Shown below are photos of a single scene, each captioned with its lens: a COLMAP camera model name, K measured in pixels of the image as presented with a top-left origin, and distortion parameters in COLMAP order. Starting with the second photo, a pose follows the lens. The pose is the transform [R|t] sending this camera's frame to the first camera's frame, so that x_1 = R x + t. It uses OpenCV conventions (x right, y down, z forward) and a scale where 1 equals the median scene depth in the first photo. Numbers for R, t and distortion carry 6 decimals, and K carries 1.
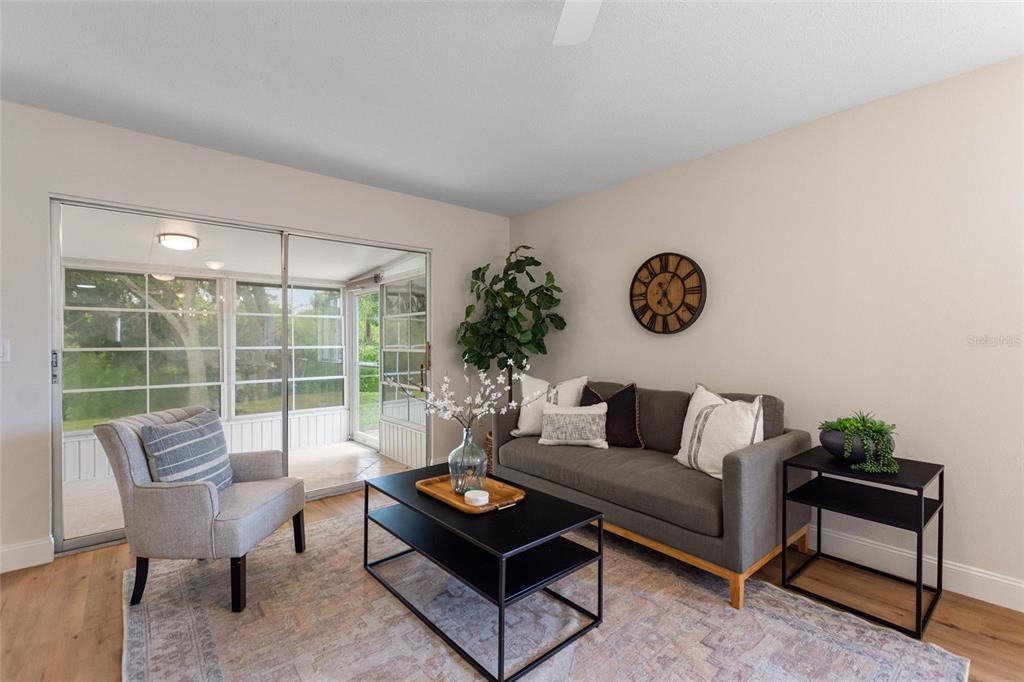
lens RADIAL K [[449.9, 0, 518.8], [0, 449.9, 342.7], [0, 0, 1]] dist [0.003652, -0.000969]
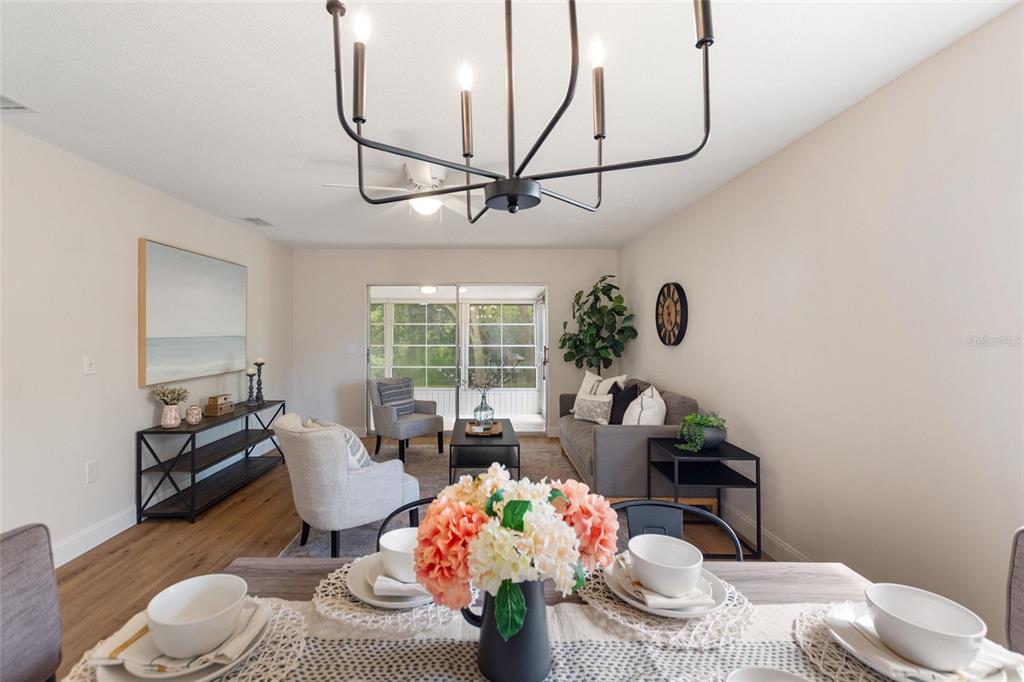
lens RADIAL K [[449.9, 0, 502.4], [0, 449.9, 336.8], [0, 0, 1]] dist [0.003652, -0.000969]
pose [[0.770530, 0.010004, -0.637326, 0.728920], [-0.005156, 0.999942, 0.009462, -0.051408], [0.637383, -0.004005, 0.770537, -0.266866]]
